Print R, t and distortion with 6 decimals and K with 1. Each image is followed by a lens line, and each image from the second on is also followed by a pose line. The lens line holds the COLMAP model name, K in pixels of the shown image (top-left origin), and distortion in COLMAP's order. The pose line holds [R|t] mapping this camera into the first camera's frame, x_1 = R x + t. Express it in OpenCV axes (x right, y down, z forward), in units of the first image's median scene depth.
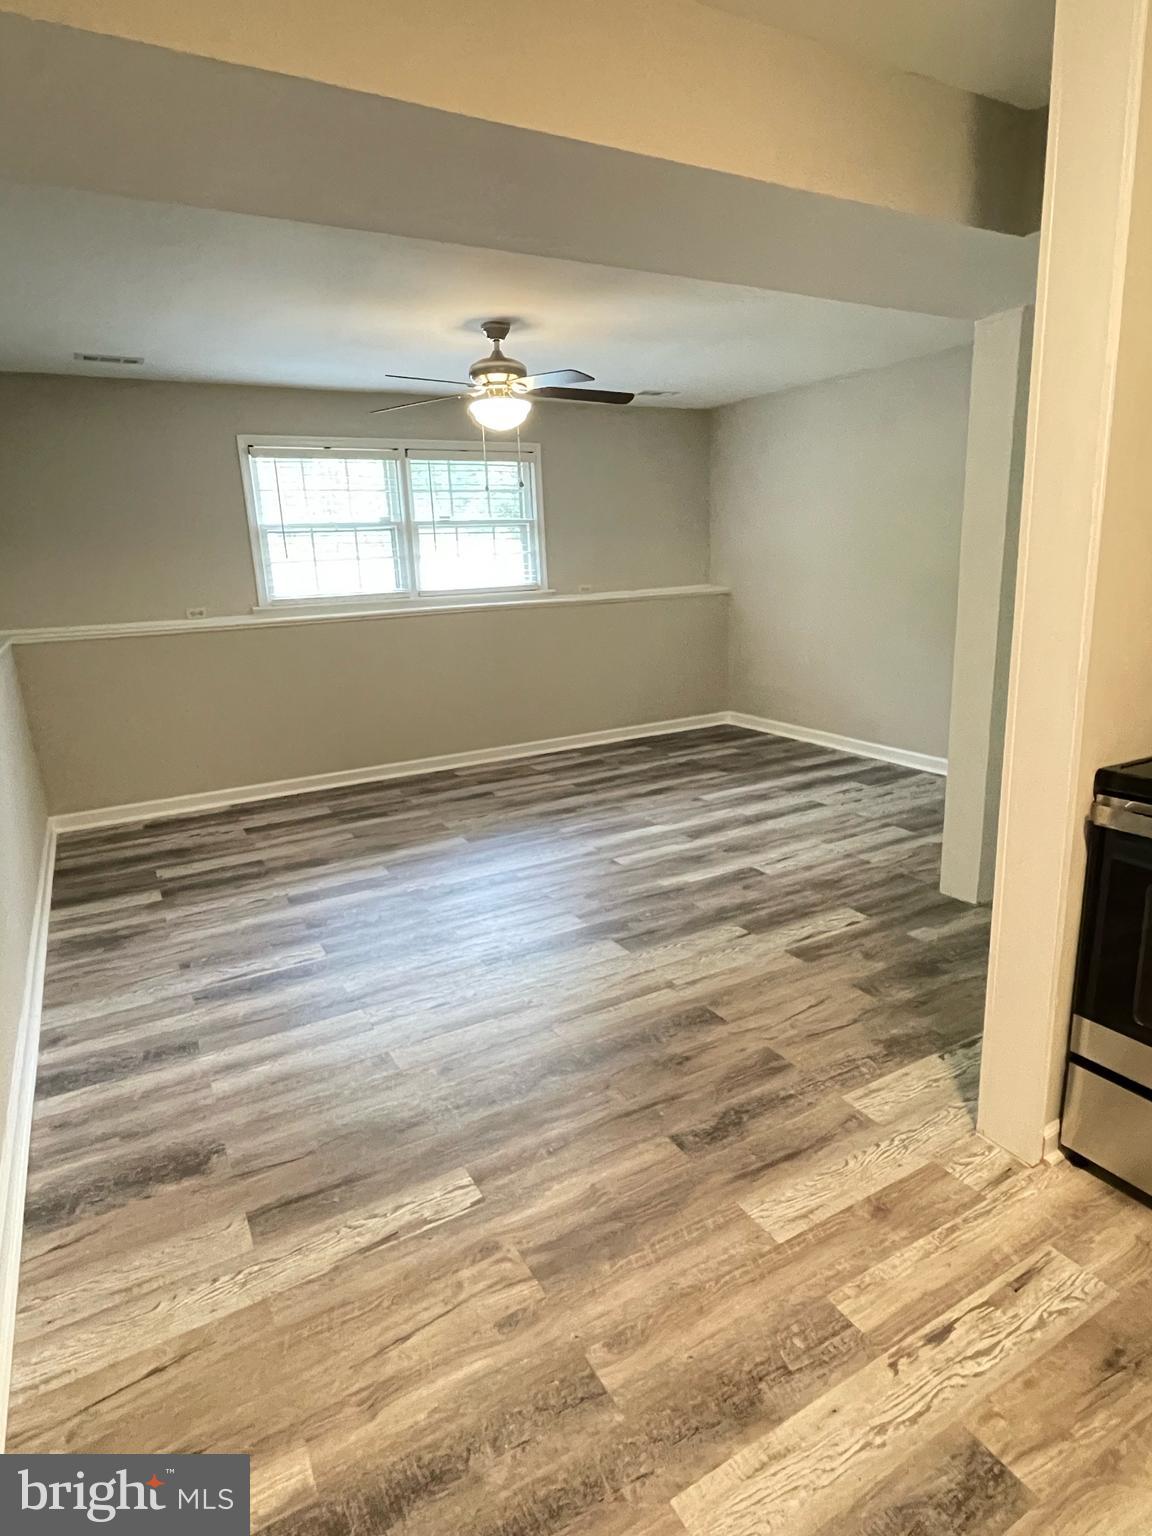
lens RADIAL K [[850.3, 0, 582.7], [0, 850.3, 758.6], [0, 0, 1]] dist [-0.003320, -0.000441]
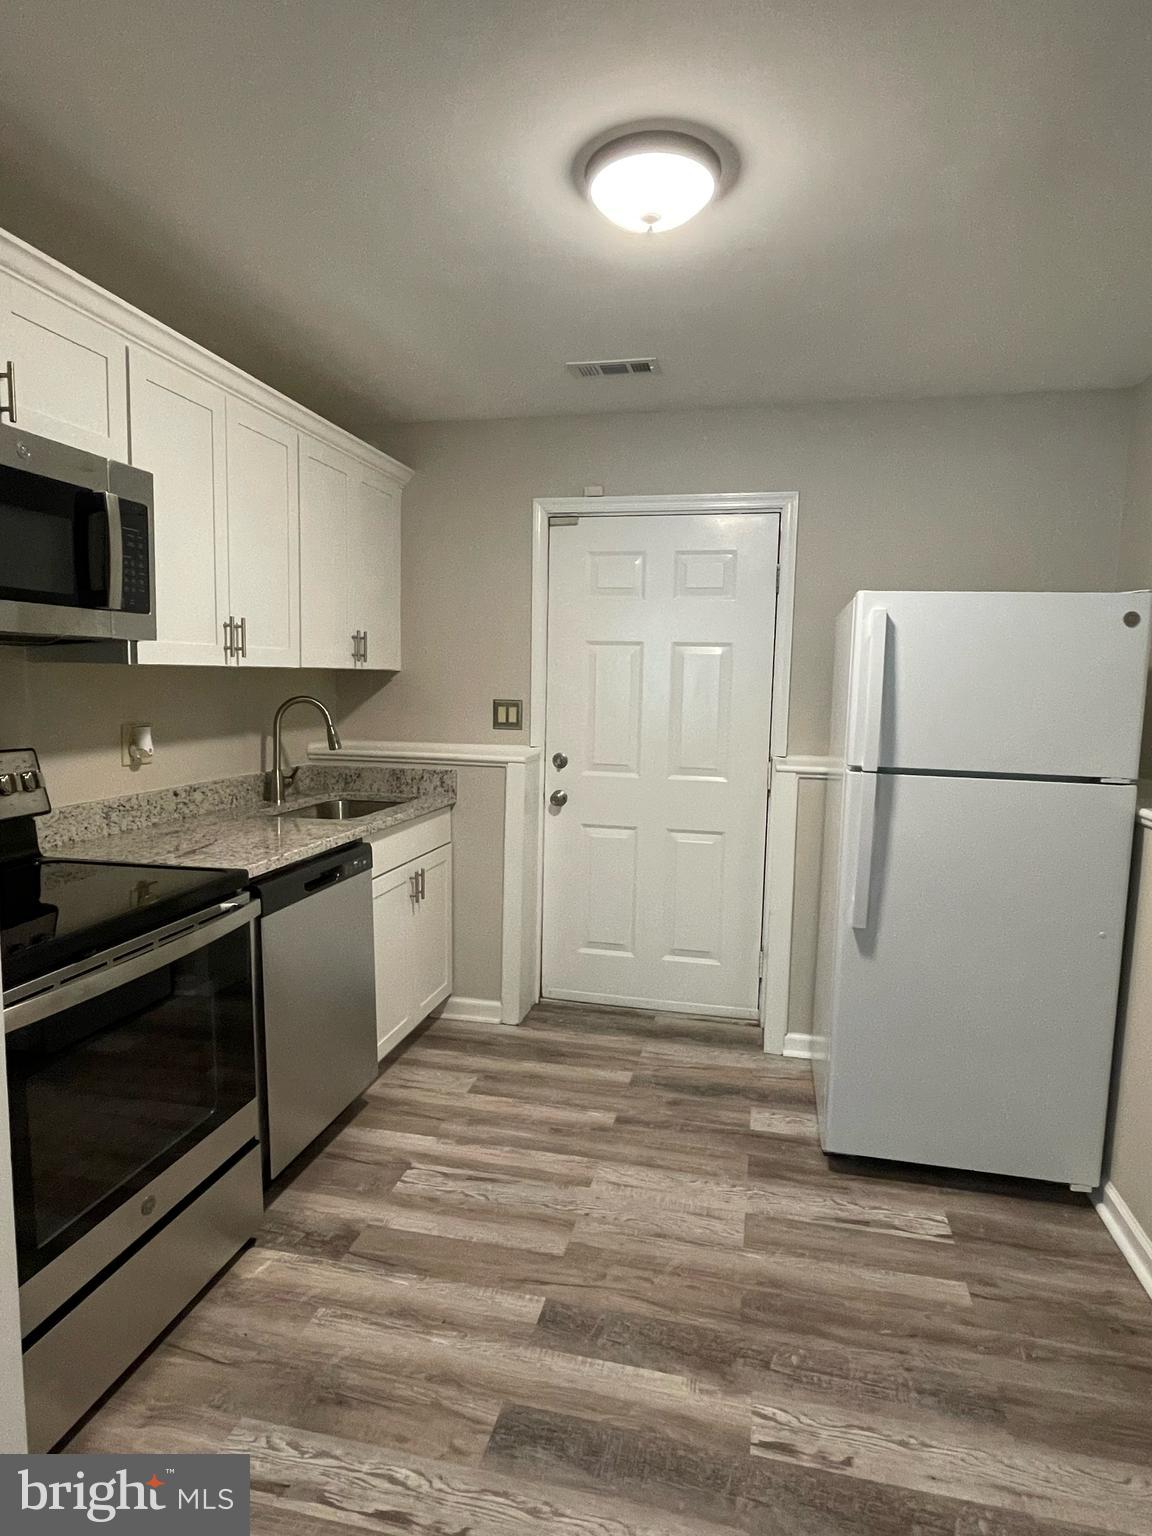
lens RADIAL K [[850.3, 0, 582.7], [0, 850.3, 758.6], [0, 0, 1]] dist [-0.003320, -0.000441]
pose [[-0.739695, -0.037446, 0.671900, -0.287801], [0.166317, 0.957303, 0.236452, -0.264789], [-0.652066, 0.286651, -0.701884, 1.158896]]
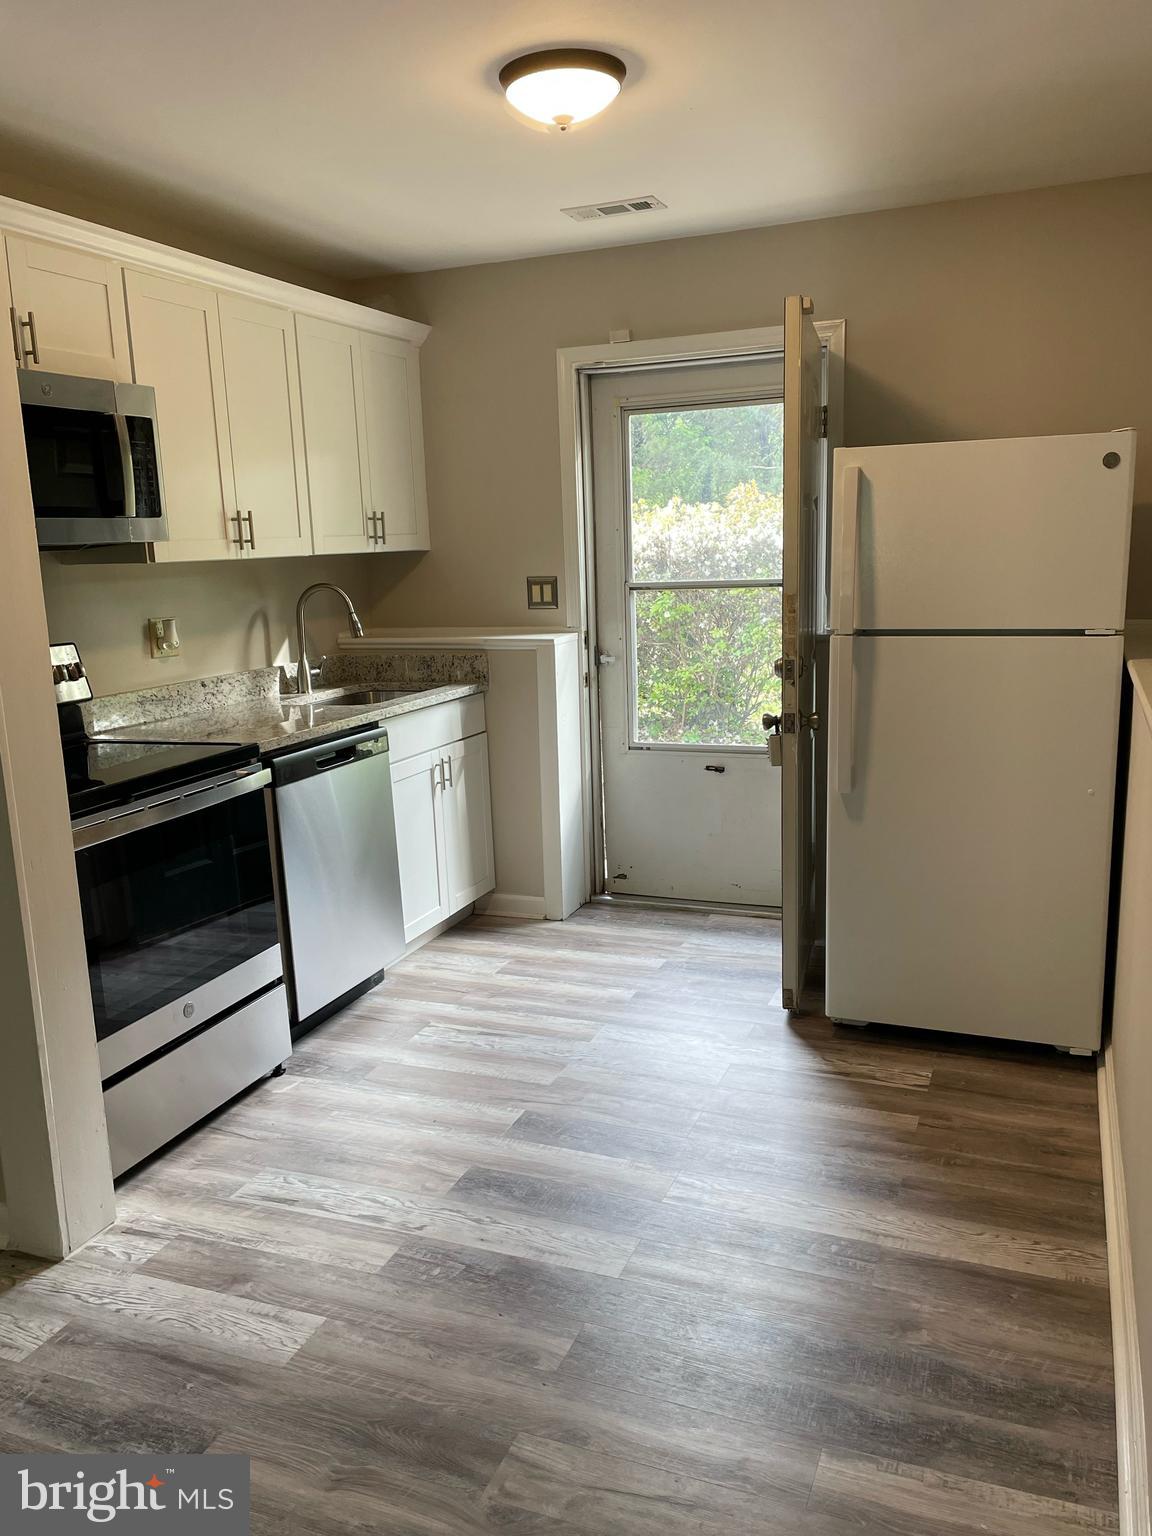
lens RADIAL K [[1179.2, 0, 576.5], [0, 1179.2, 764.3], [0, 0, 1]] dist [0.082816, -0.128473]
pose [[-0.613766, -0.085976, 0.784792, -0.930389], [0.240998, 0.926203, 0.289946, -0.303620], [-0.751805, 0.367093, -0.547752, 1.335545]]
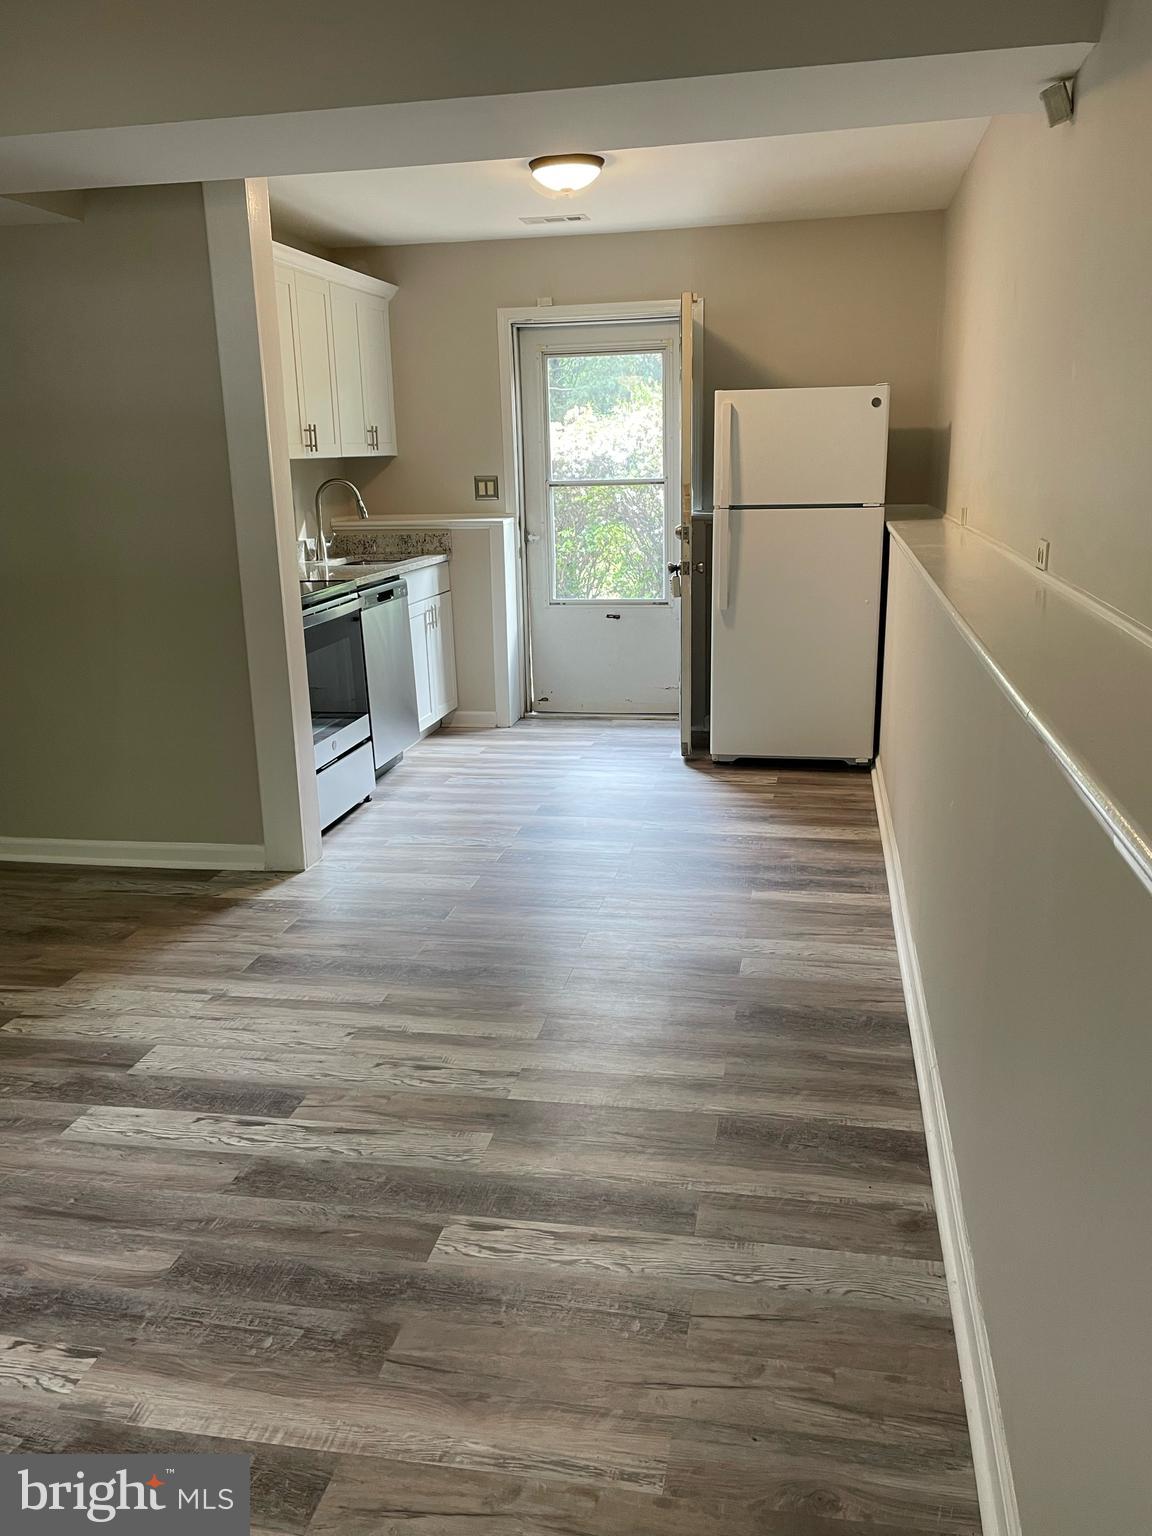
lens RADIAL K [[1225.1, 0, 576.0], [0, 1225.1, 768.0], [0, 0, 1]] dist [0.035861, -0.004437]
pose [[-0.751929, -0.106558, 0.650575, -1.517793], [0.205734, 0.899634, 0.385138, -0.532866], [-0.626320, 0.423442, -0.654538, 2.463908]]
